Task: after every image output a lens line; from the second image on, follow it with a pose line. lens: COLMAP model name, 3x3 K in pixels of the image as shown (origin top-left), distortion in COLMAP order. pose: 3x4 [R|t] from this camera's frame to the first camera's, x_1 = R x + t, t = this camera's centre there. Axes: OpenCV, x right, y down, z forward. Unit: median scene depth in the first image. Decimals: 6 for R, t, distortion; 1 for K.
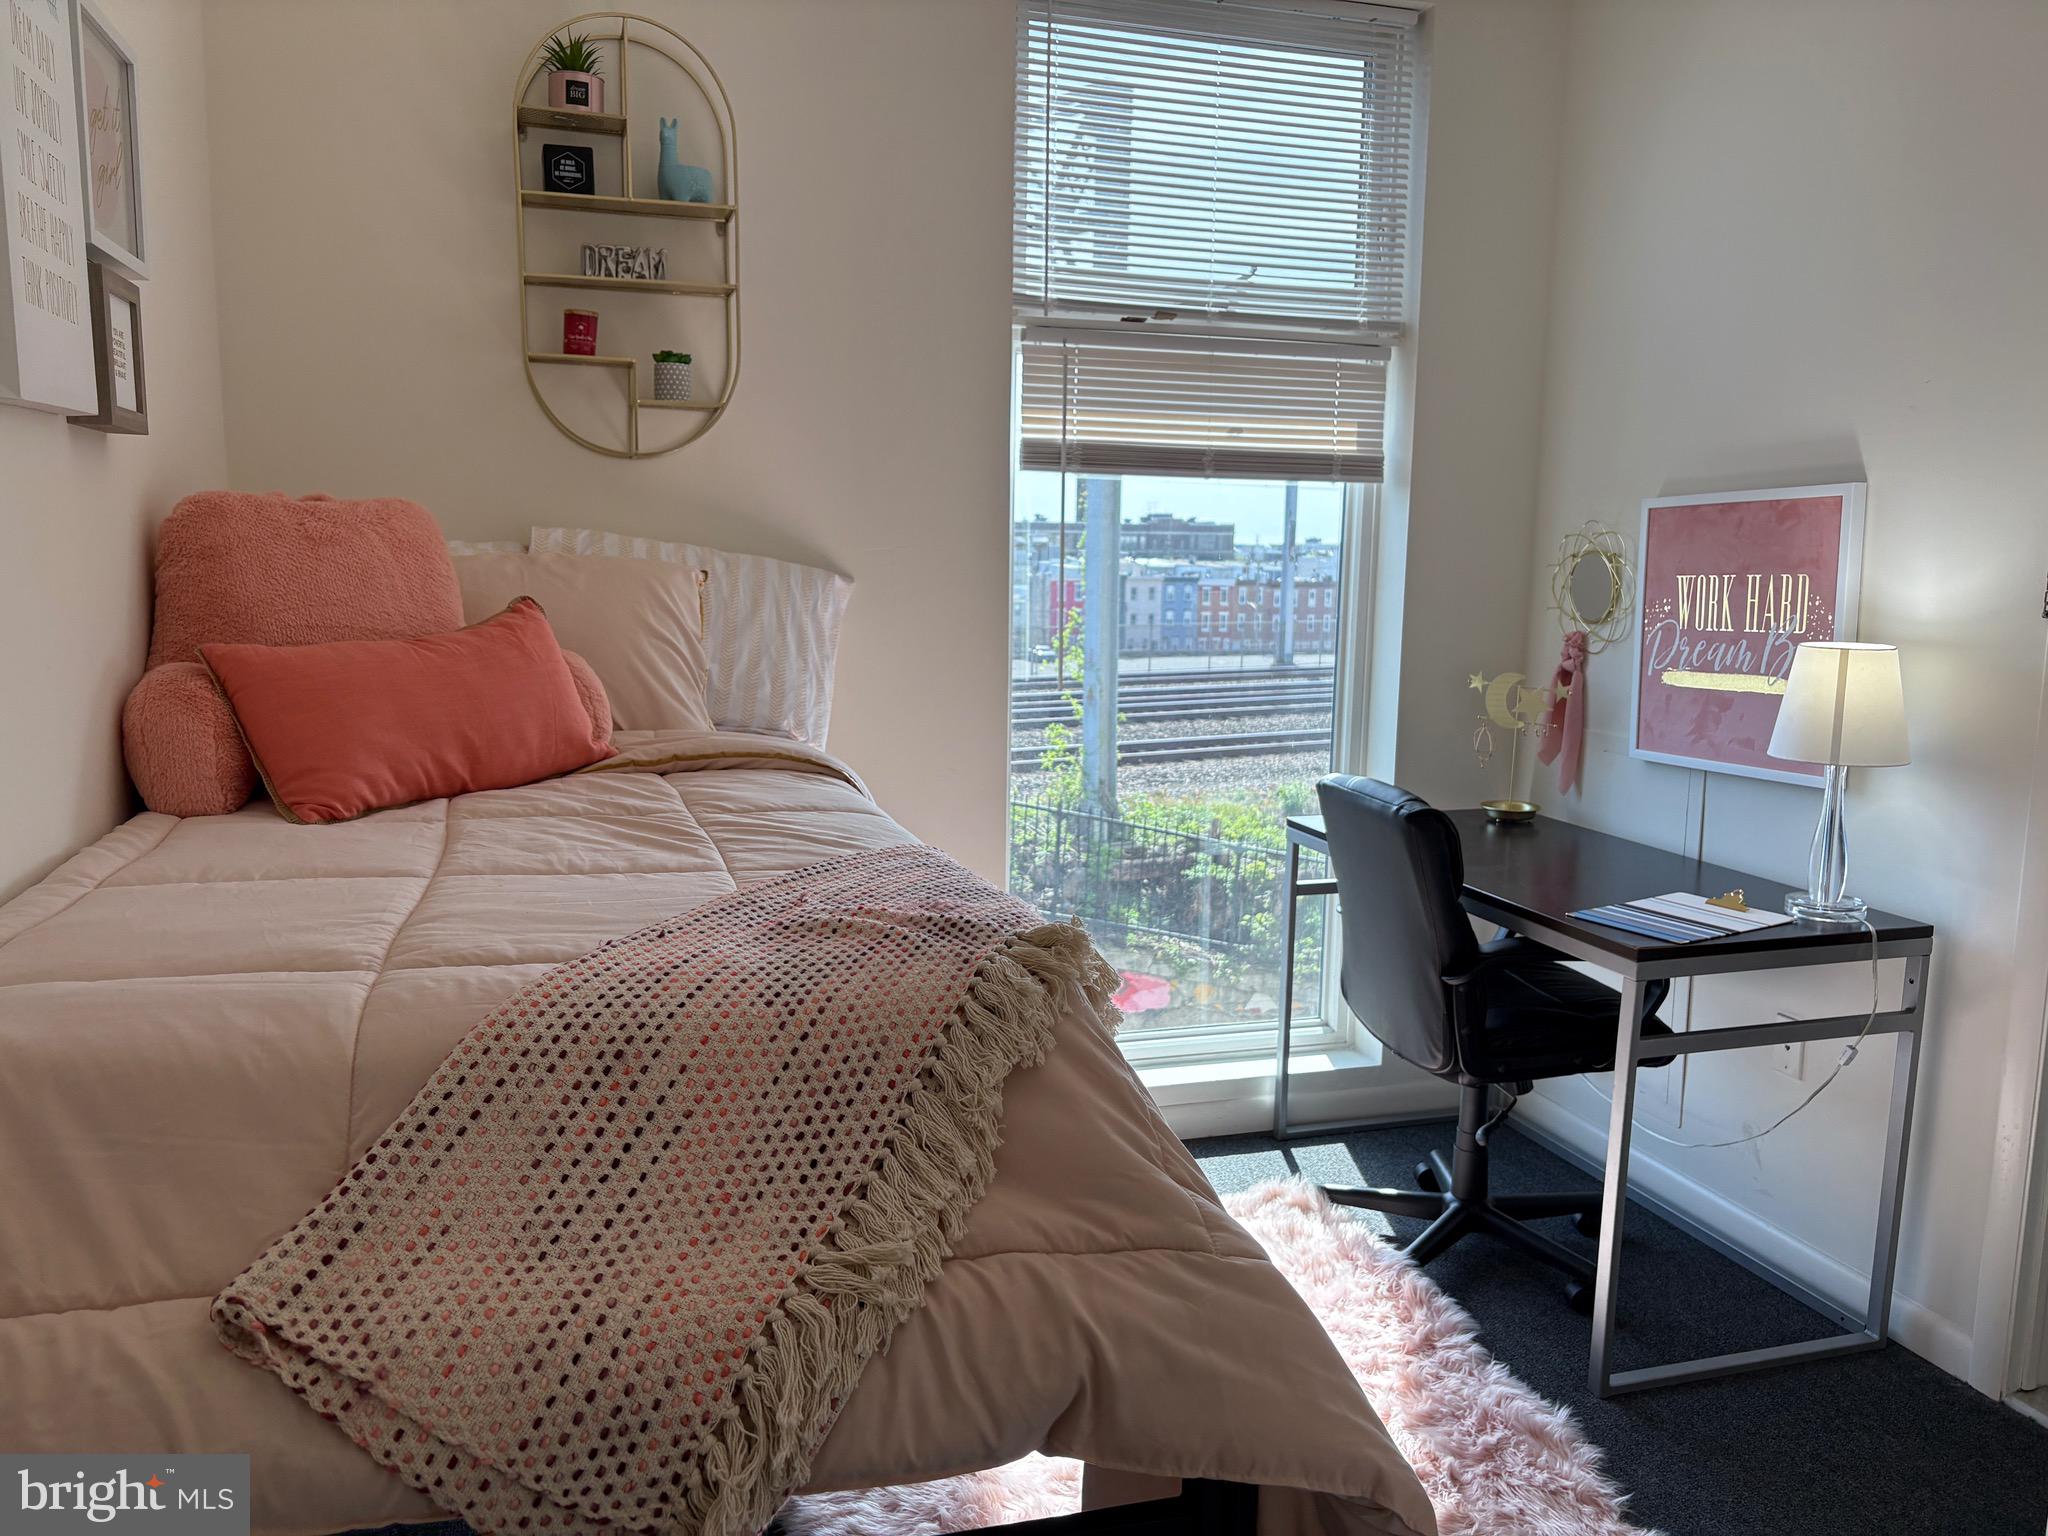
lens RADIAL K [[1540.3, 0, 1008.7], [0, 1540.3, 762.2], [0, 0, 1]] dist [0.042517, -0.043828]
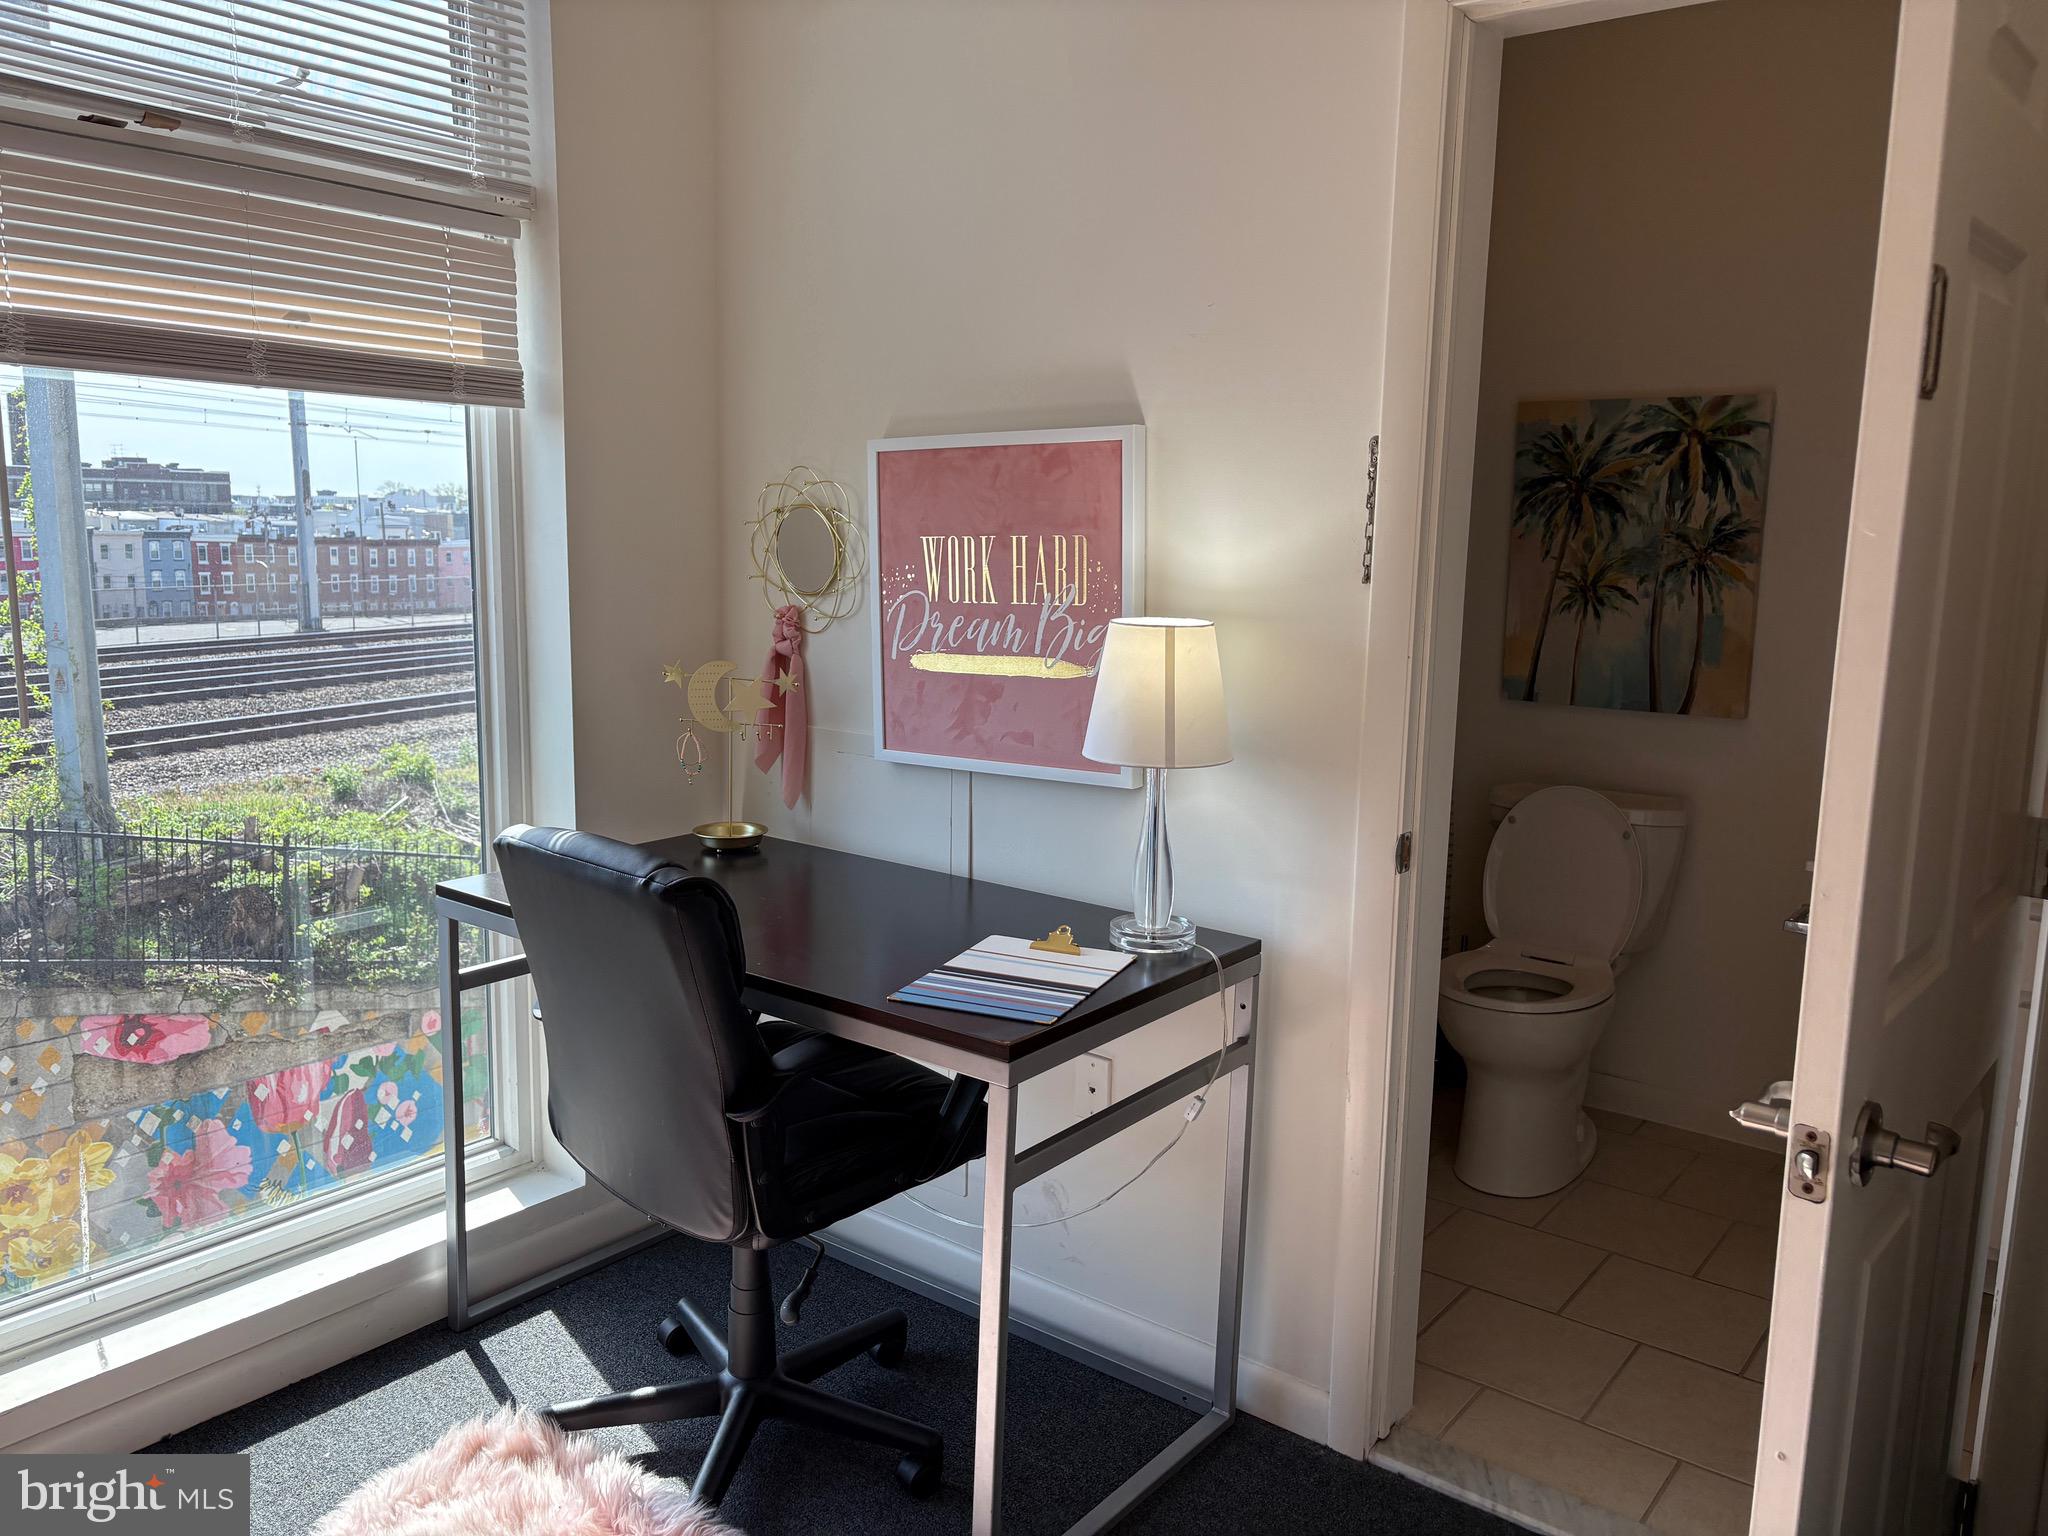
lens RADIAL K [[1540.3, 0, 1045.1], [0, 1540.3, 761.0], [0, 0, 1]] dist [0.042517, -0.043828]
pose [[0.813674, -0.089542, 0.574384, 0.009100], [0.073620, 0.995983, 0.050976, -0.041954], [-0.576641, 0.000808, 0.816997, 0.322913]]
